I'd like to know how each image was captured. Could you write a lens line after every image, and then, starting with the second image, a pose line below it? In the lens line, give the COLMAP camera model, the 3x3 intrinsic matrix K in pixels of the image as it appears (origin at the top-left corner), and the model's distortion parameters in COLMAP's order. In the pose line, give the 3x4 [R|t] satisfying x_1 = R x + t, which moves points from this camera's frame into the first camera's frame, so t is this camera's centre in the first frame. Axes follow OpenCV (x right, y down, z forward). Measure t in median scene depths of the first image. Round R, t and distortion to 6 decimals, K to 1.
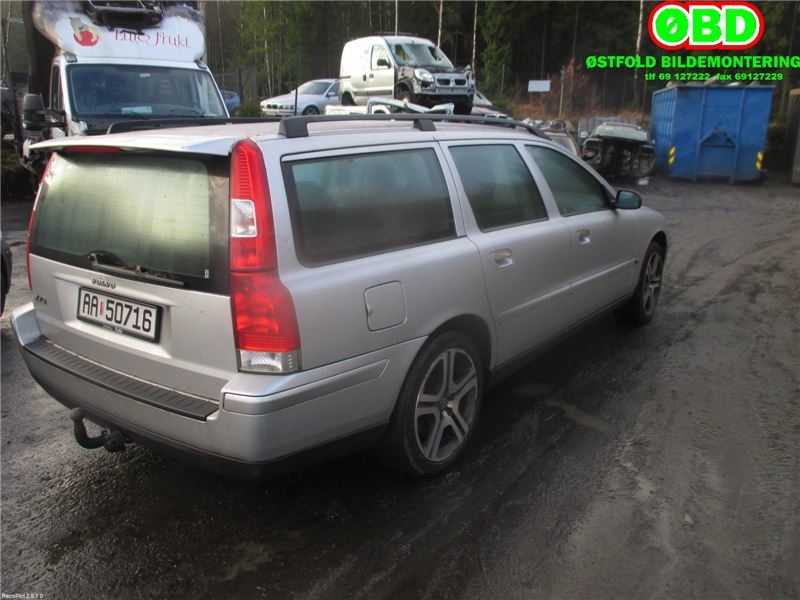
lens RADIAL K [[672.6, 0, 400.0], [0, 672.6, 300.0], [0, 0, 1]] dist [-0.017058, -0.010175]
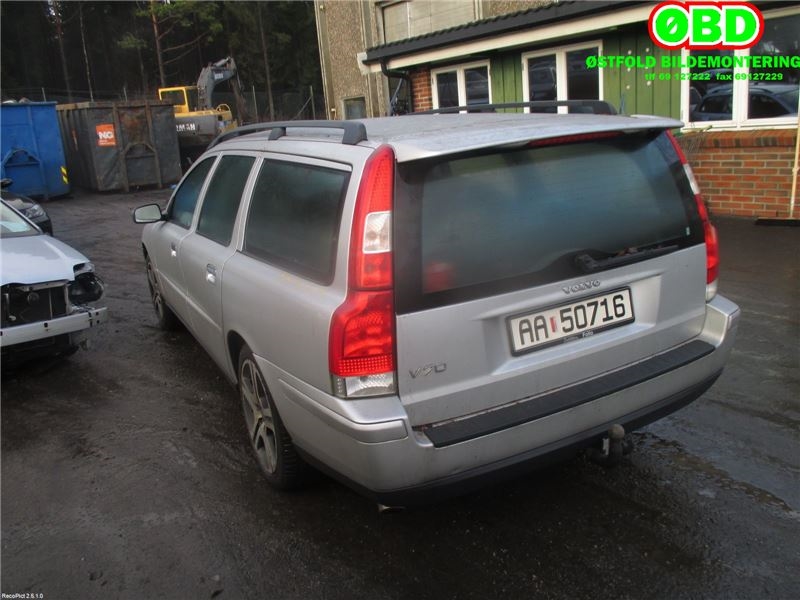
lens RADIAL K [[672.6, 0, 400.0], [0, 672.6, 300.0], [0, 0, 1]] dist [-0.017058, -0.010175]
pose [[0.417024, -0.273237, 0.866852, -1.301237], [0.299434, 0.941801, 0.152810, -0.214576], [-0.858155, 0.195840, 0.474570, 0.765670]]
